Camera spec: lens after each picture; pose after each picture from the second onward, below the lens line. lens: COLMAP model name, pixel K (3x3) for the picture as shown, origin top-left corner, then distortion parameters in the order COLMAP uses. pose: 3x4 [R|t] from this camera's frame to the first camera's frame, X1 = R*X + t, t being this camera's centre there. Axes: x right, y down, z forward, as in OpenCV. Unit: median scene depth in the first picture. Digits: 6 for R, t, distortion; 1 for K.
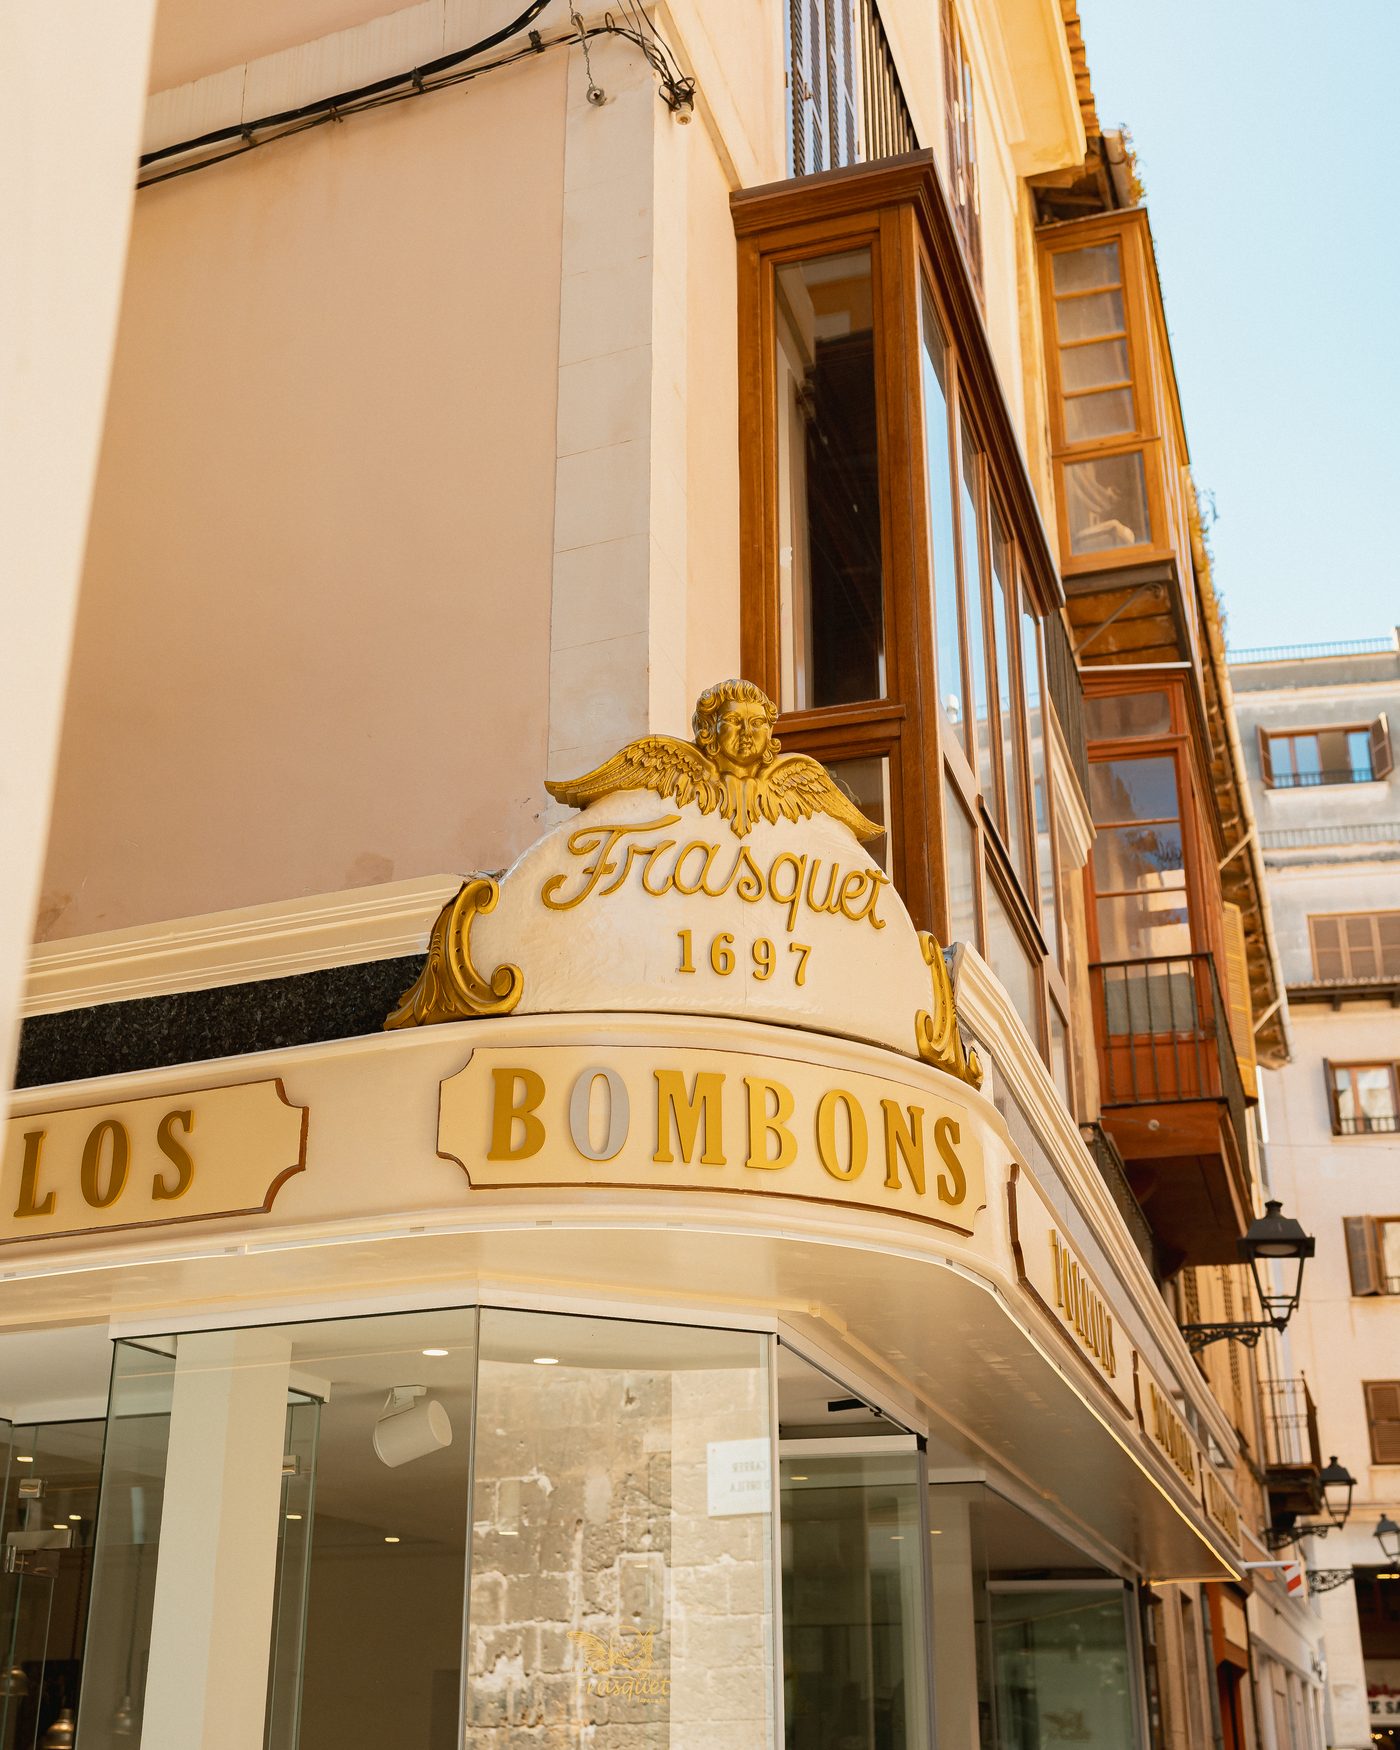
lens RADIAL K [[2108.1, 0, 700.0], [0, 2108.1, 875.0], [0, 0, 1]] dist [-0.062520, 0.001766]
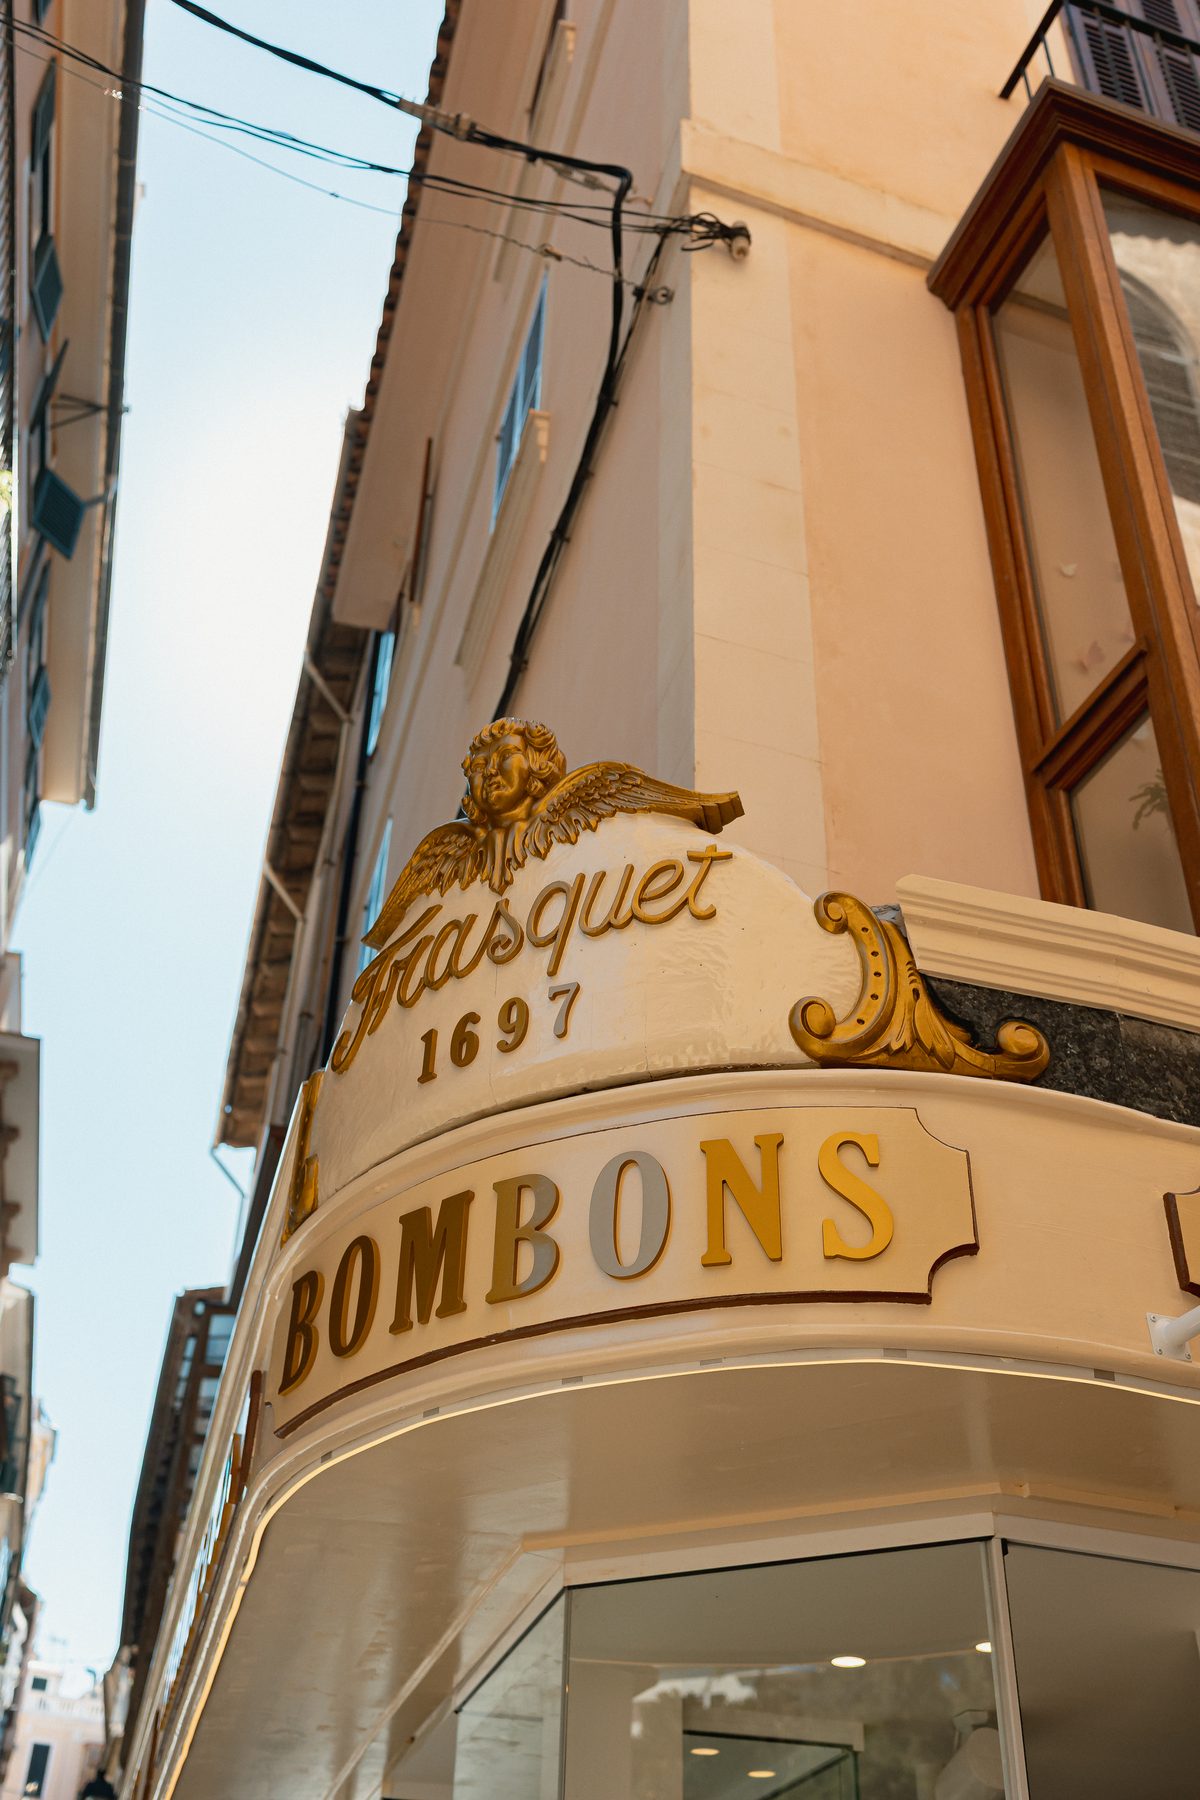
lens RADIAL K [[1808.4, 0, 600.0], [0, 1808.4, 900.0], [0, 0, 1]] dist [-0.006289, -0.006884]
pose [[0.622002, -0.459063, -0.634331, 0.467116], [0.288156, 0.887460, -0.359696, 0.236166], [0.728066, 0.040945, 0.684283, 0.578817]]
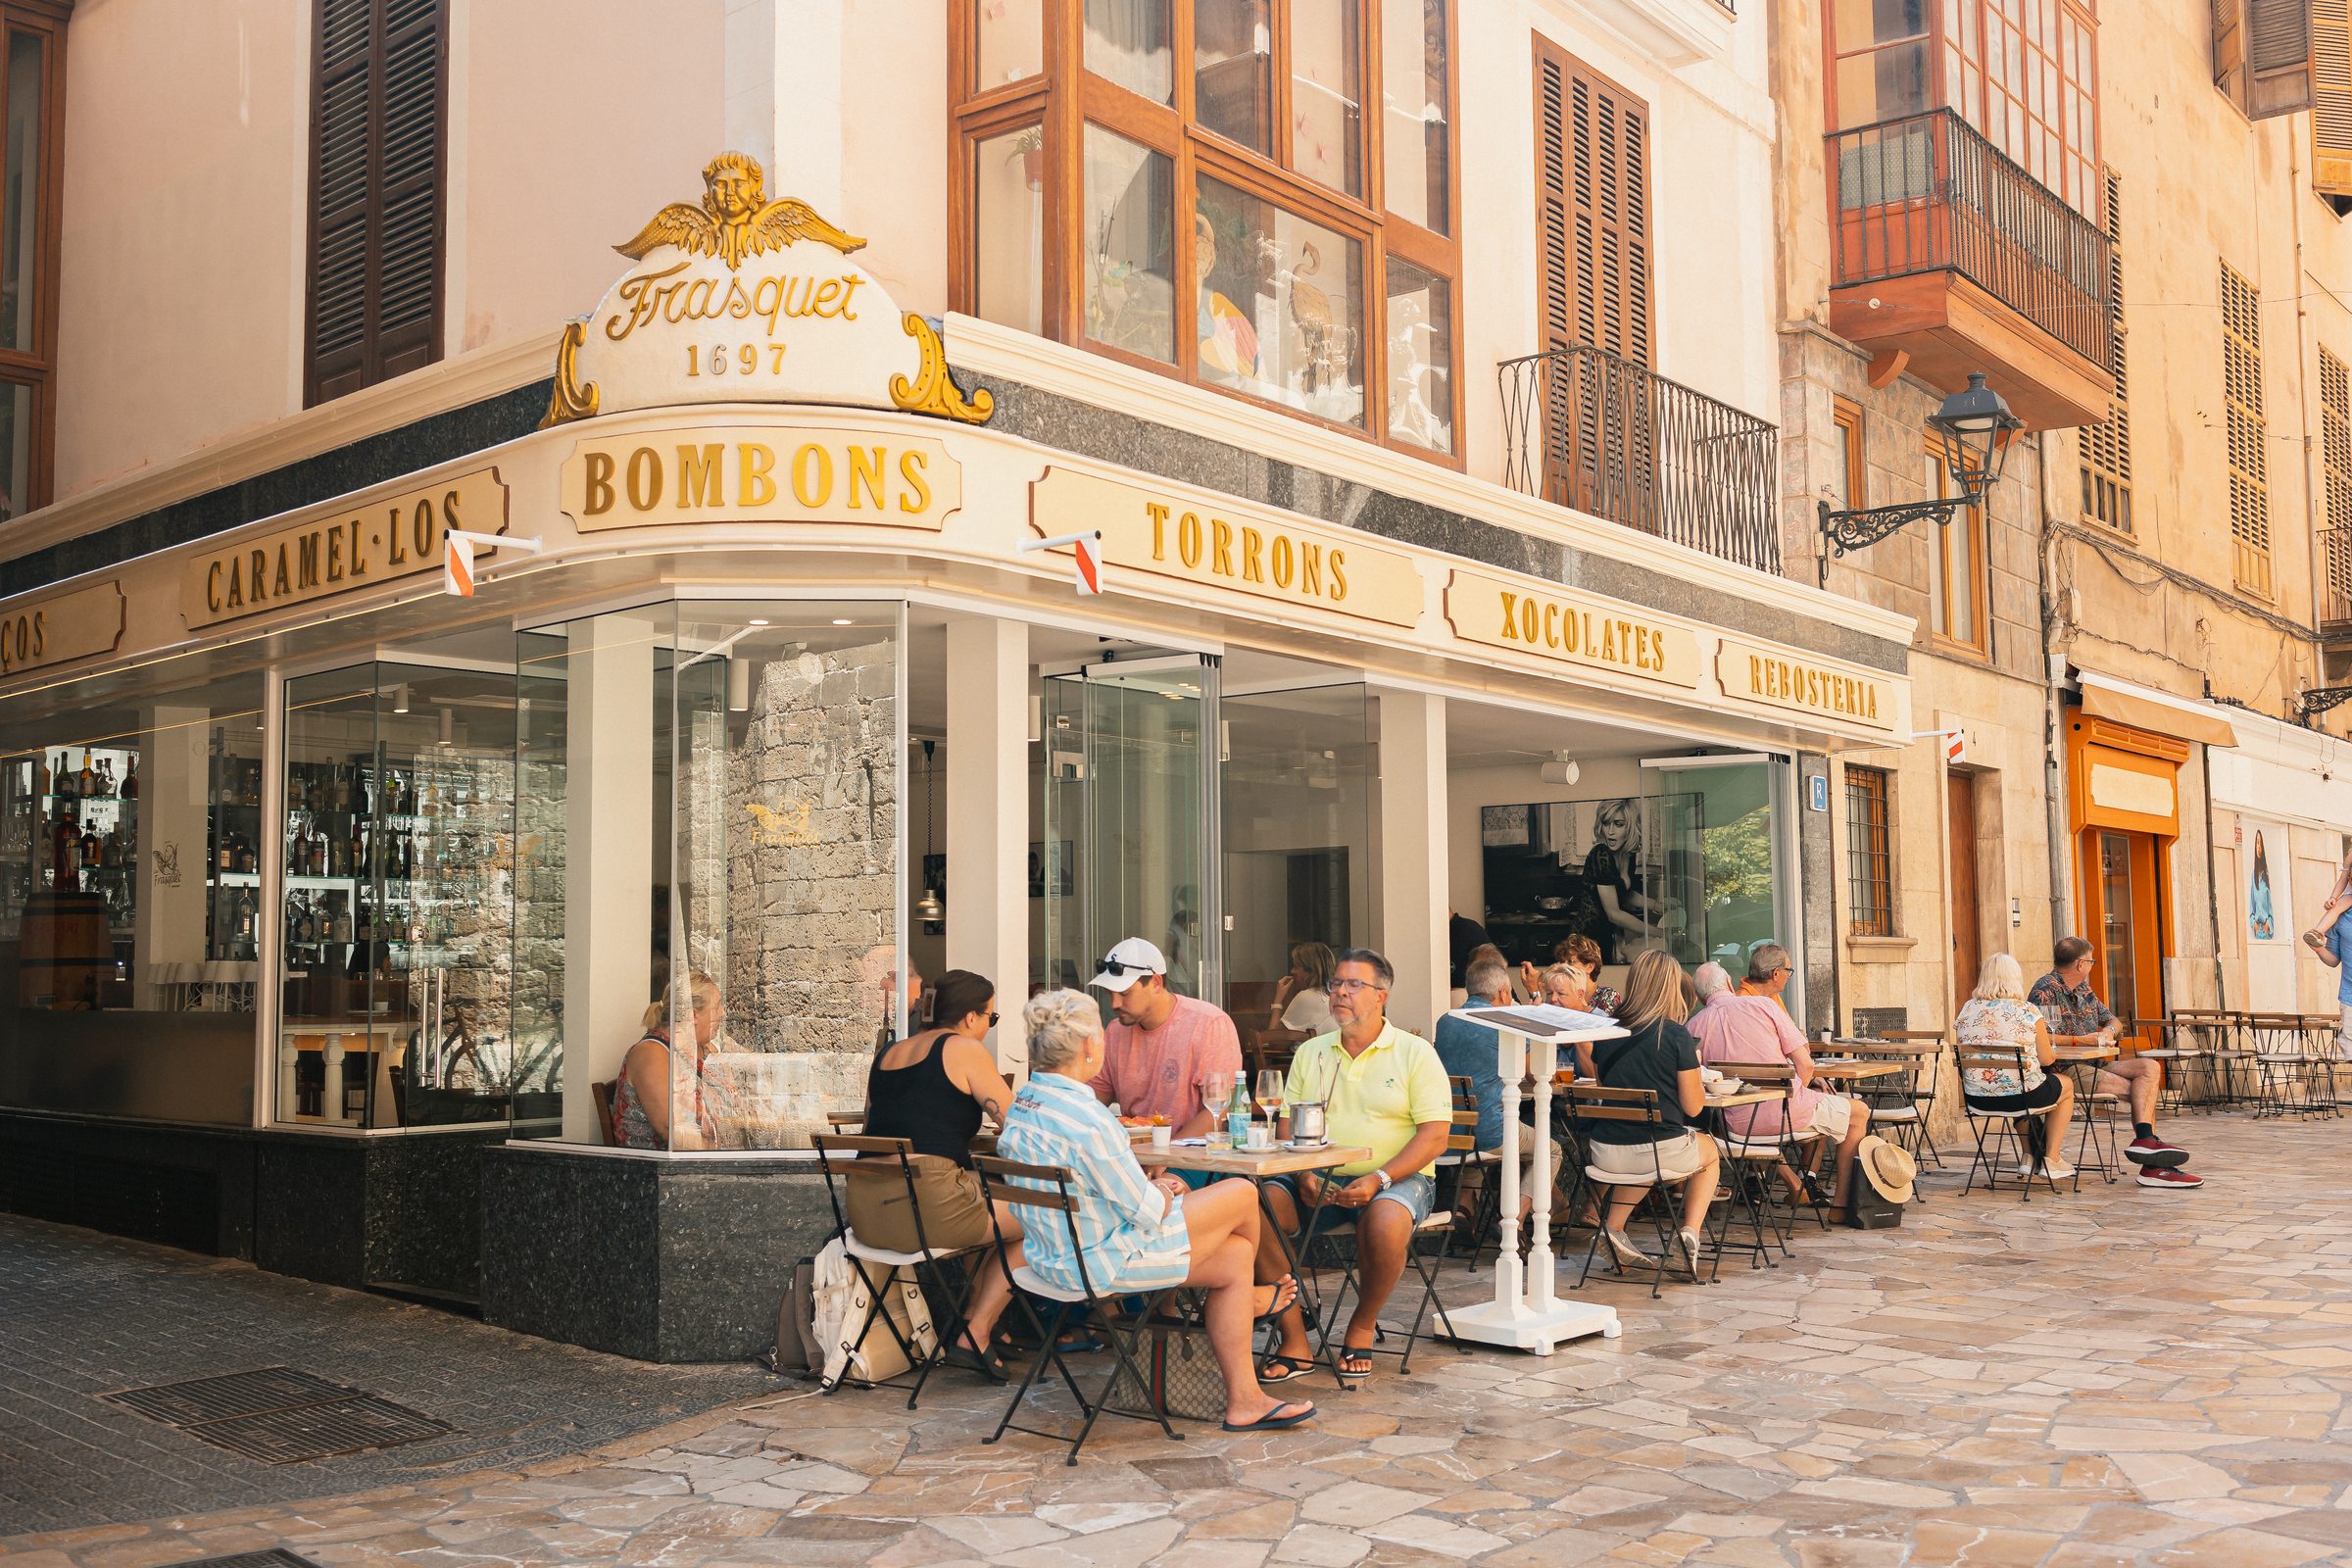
lens RADIAL K [[2363.0, 0, 1176.0], [0, 2363.0, 784.0], [0, 0, 1]] dist [-0.006289, -0.006884]
pose [[0.942727, -0.041700, -0.330950, 0.821072], [0.144826, 0.944931, 0.293482, -0.116406], [0.300486, -0.324603, 0.896850, -0.453468]]
